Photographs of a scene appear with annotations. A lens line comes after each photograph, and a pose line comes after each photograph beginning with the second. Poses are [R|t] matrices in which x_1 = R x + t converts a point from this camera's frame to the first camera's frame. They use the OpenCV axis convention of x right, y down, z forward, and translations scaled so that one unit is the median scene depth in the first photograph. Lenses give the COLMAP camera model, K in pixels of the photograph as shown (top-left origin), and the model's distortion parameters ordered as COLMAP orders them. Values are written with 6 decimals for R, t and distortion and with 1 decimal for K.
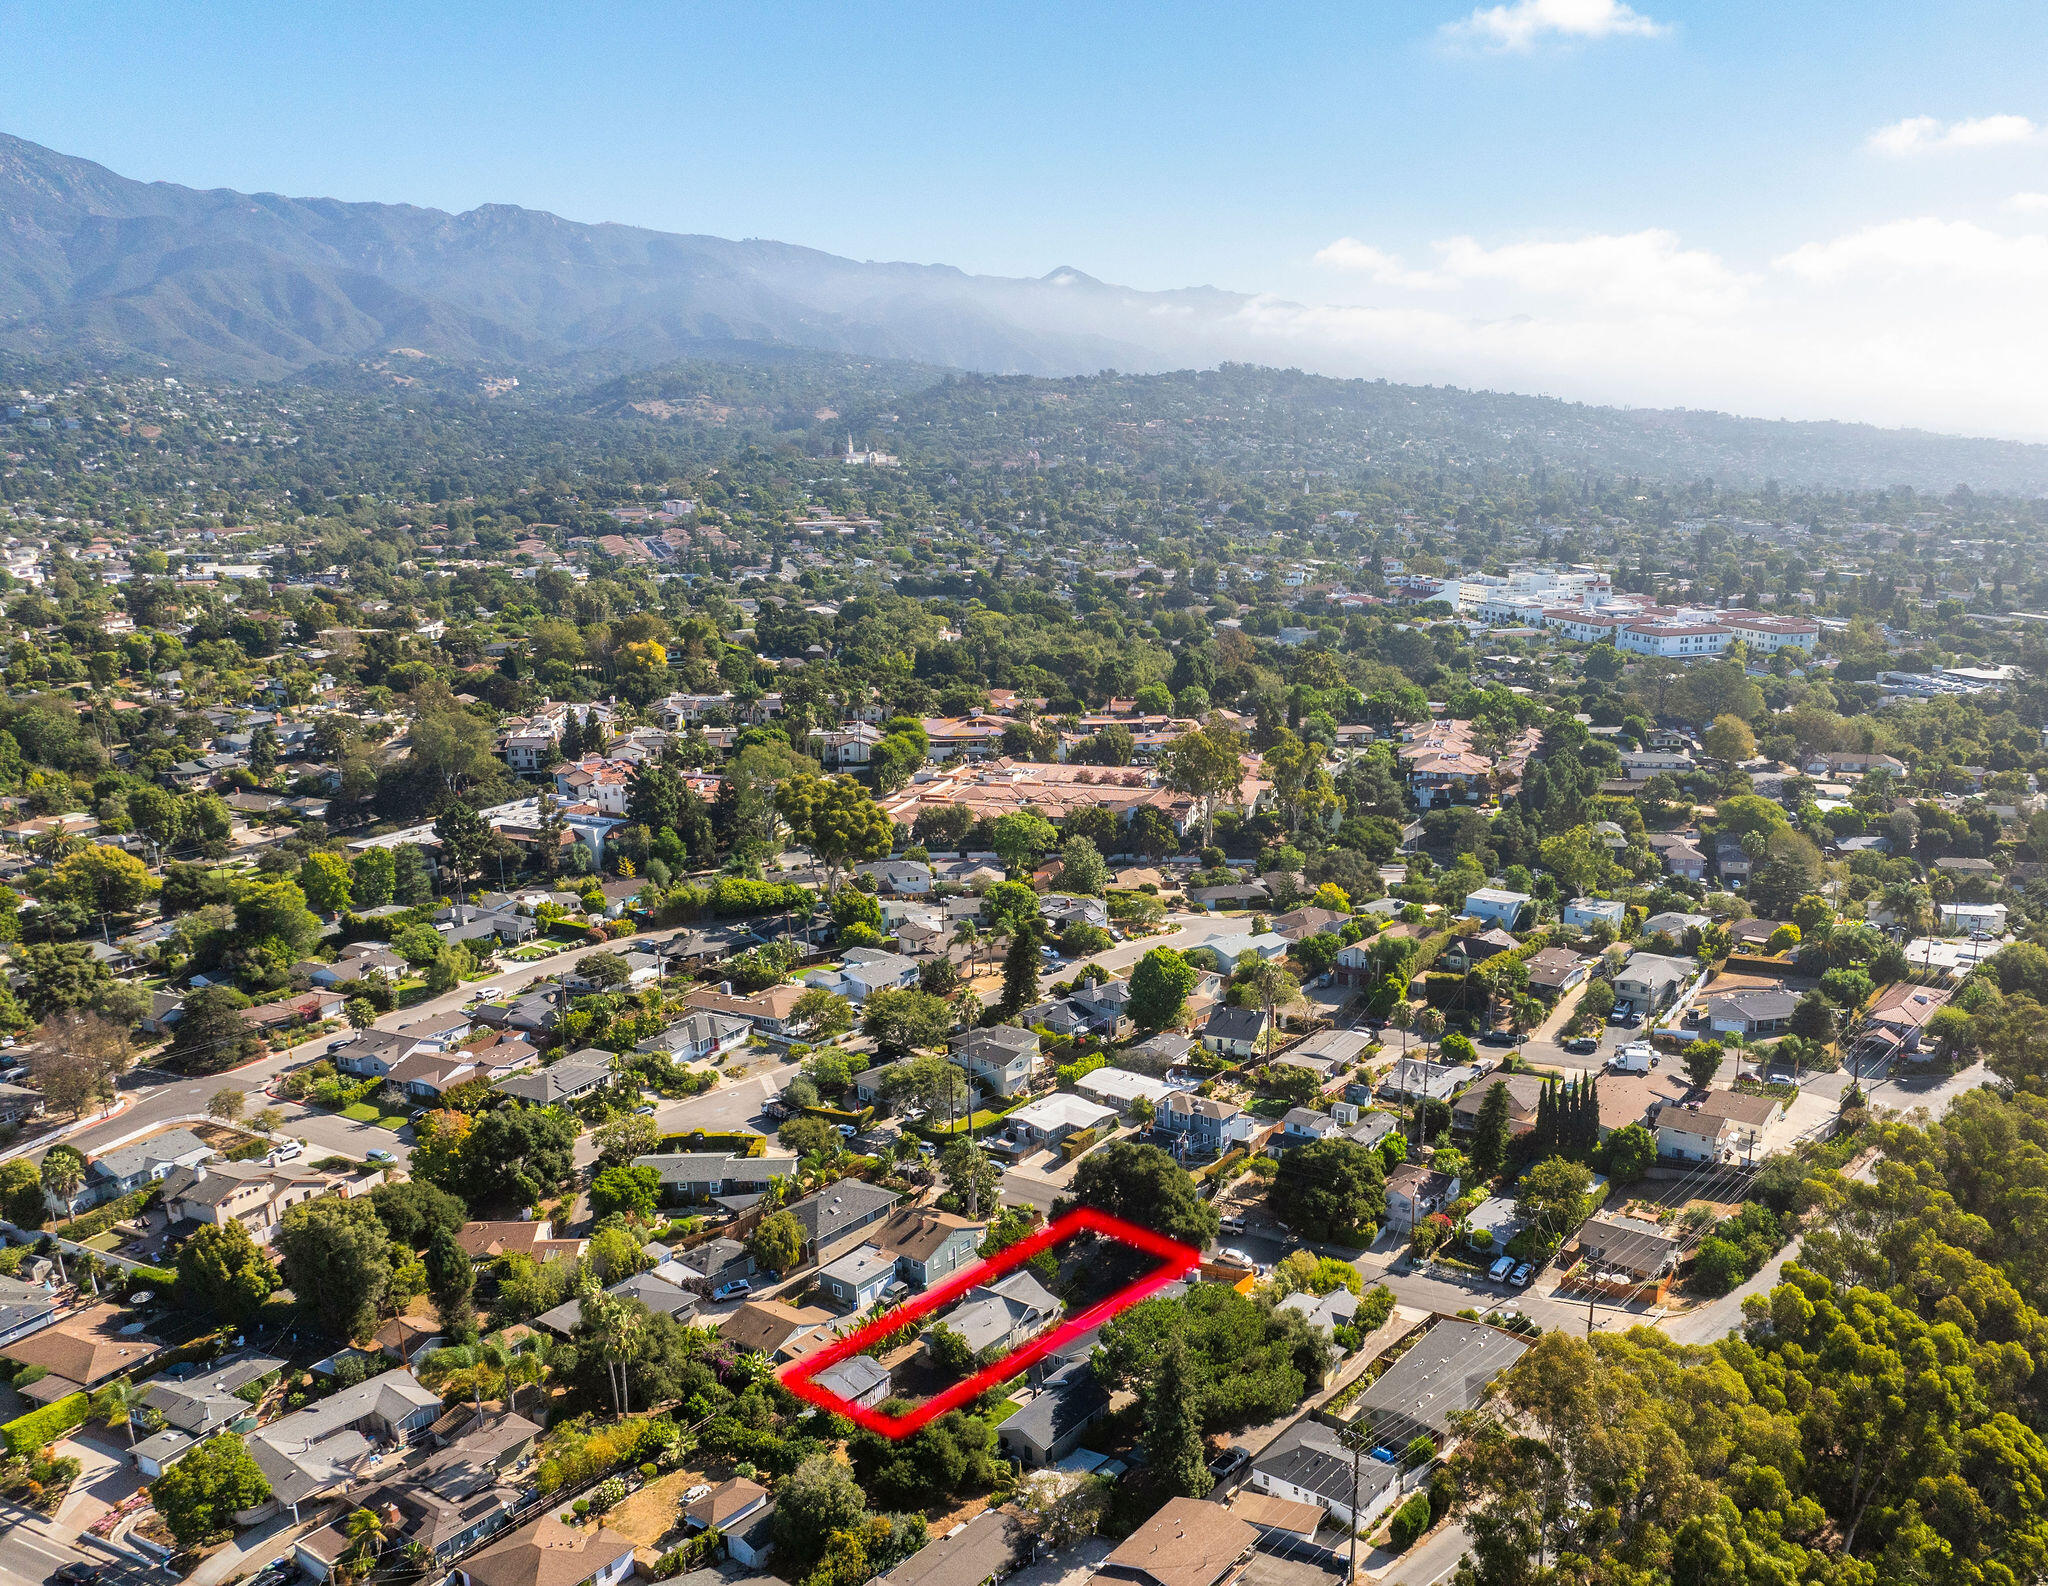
lens RADIAL K [[1727.2, 0, 1241.3], [0, 1727.2, 890.4], [0, 0, 1]] dist [-0.052703, 0.025169]
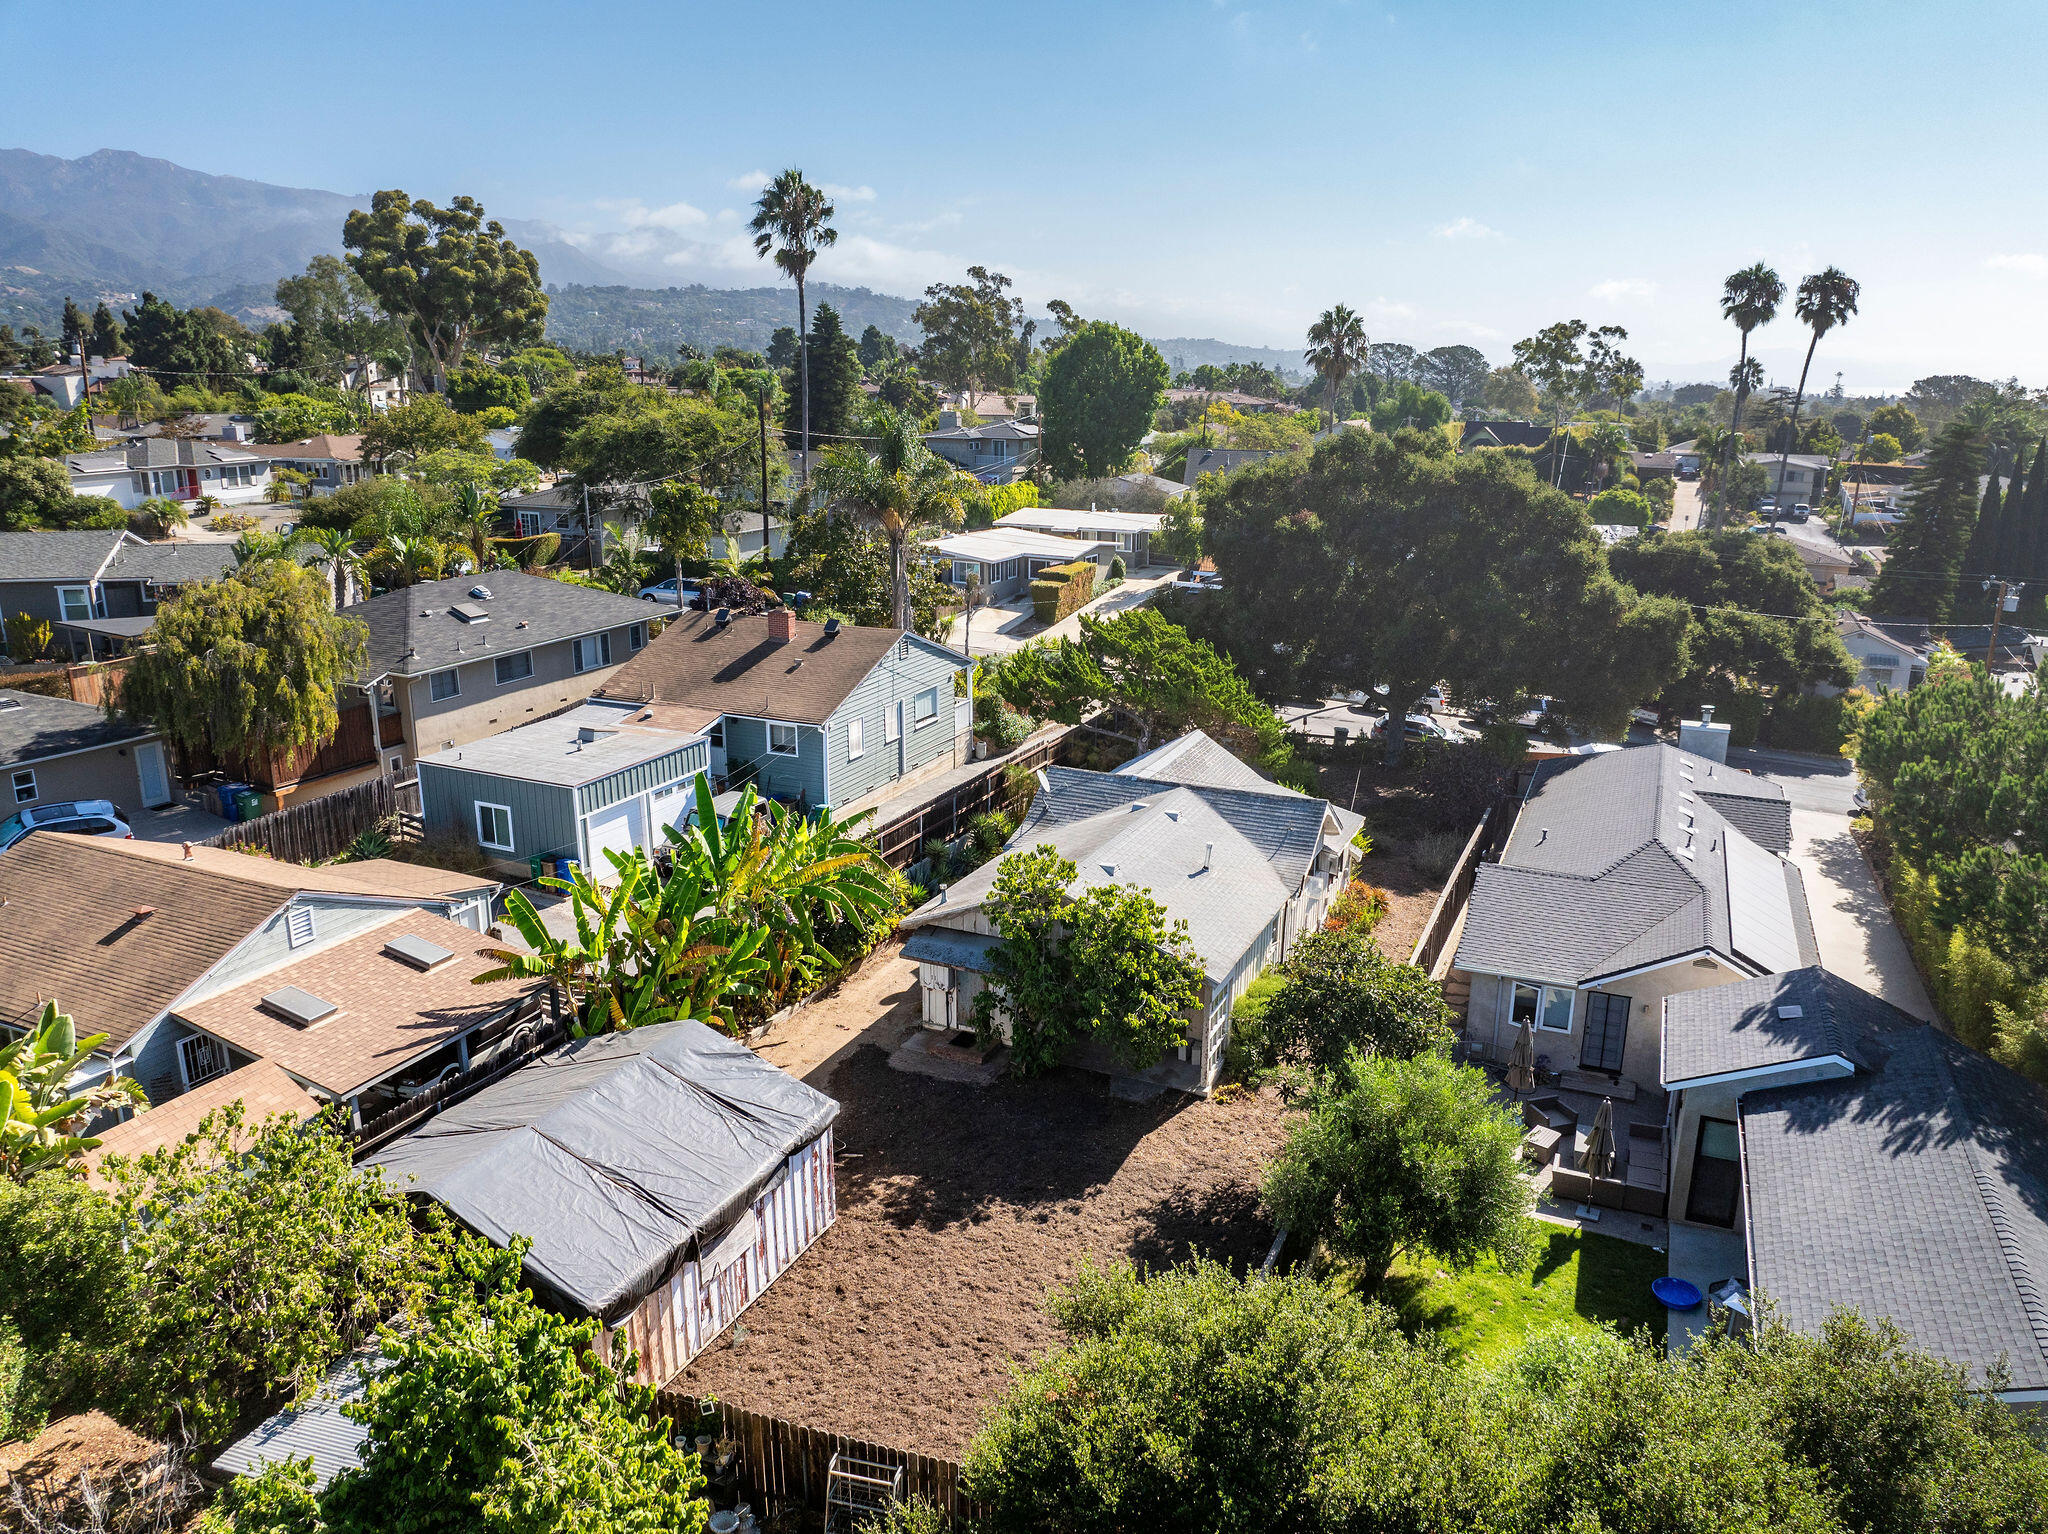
lens RADIAL K [[1445.1, 0, 1031.0], [0, 1445.1, 760.0], [0, 0, 1]] dist [-0.049087, 0.019187]
pose [[0.988491, -0.037167, 0.146645, -0.146265], [0.037403, 0.999300, 0.001148, 0.176030], [-0.146585, 0.004350, 0.989189, 0.607436]]
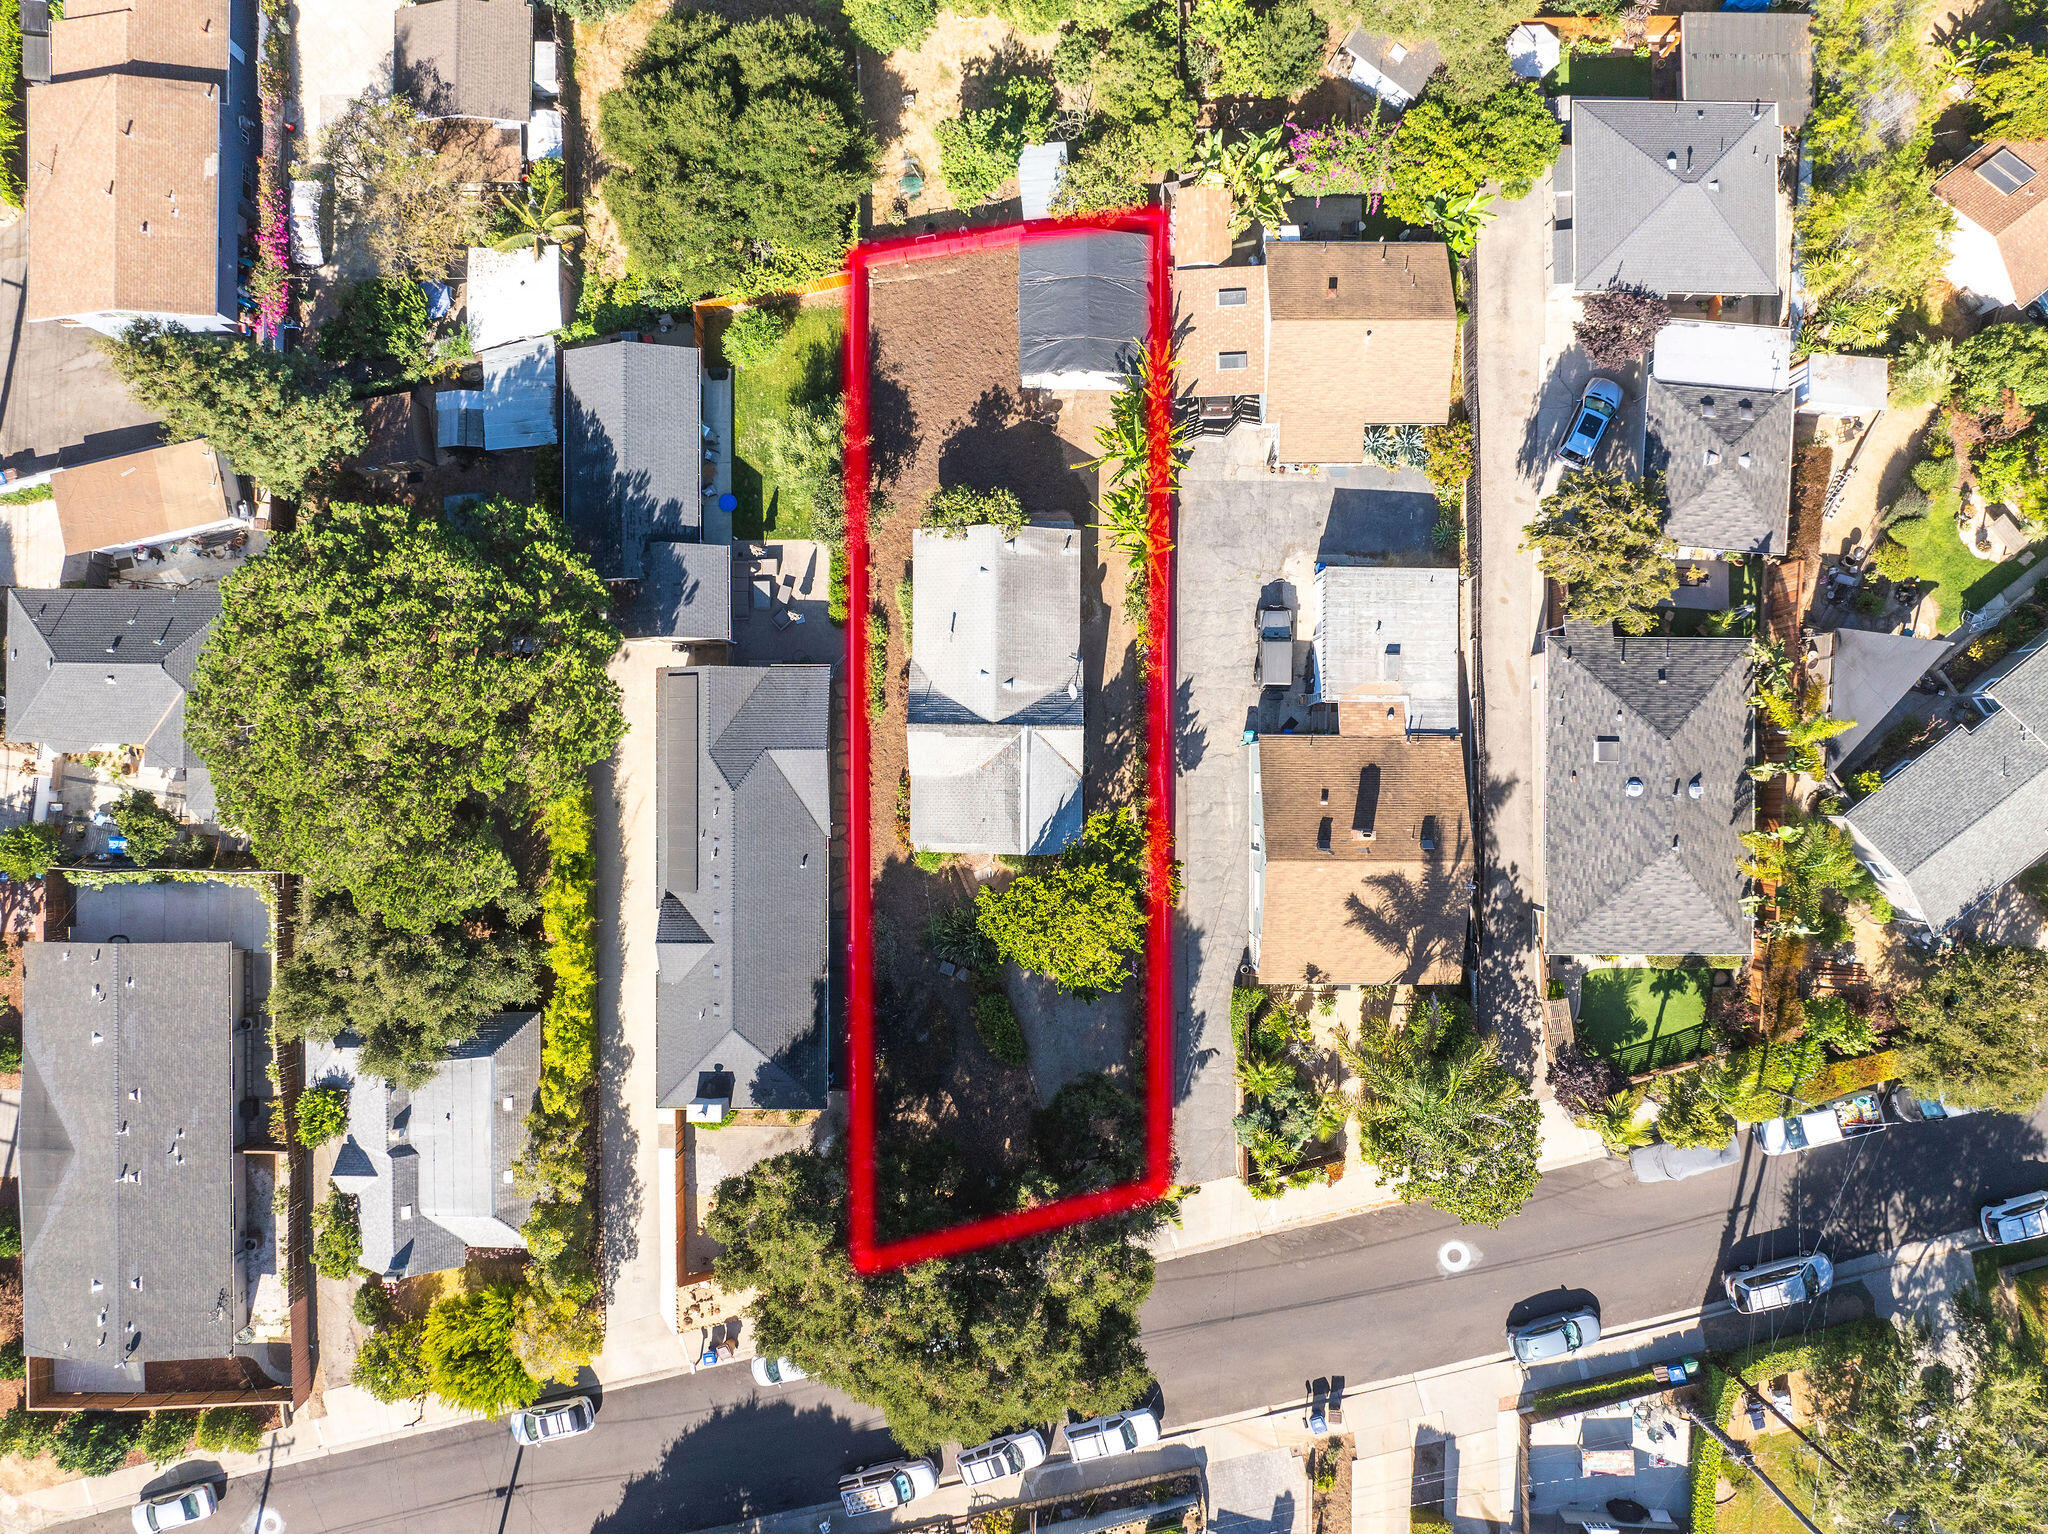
lens RADIAL K [[1445.1, 0, 1025.7], [0, 1445.1, 757.5], [0, 0, 1]] dist [-0.049087, 0.019187]
pose [[-0.841855, 0.539700, -0.001873, -0.107312], [-0.137858, -0.211680, 0.967567, -0.076586], [0.521800, 0.814810, 0.252606, 0.704028]]
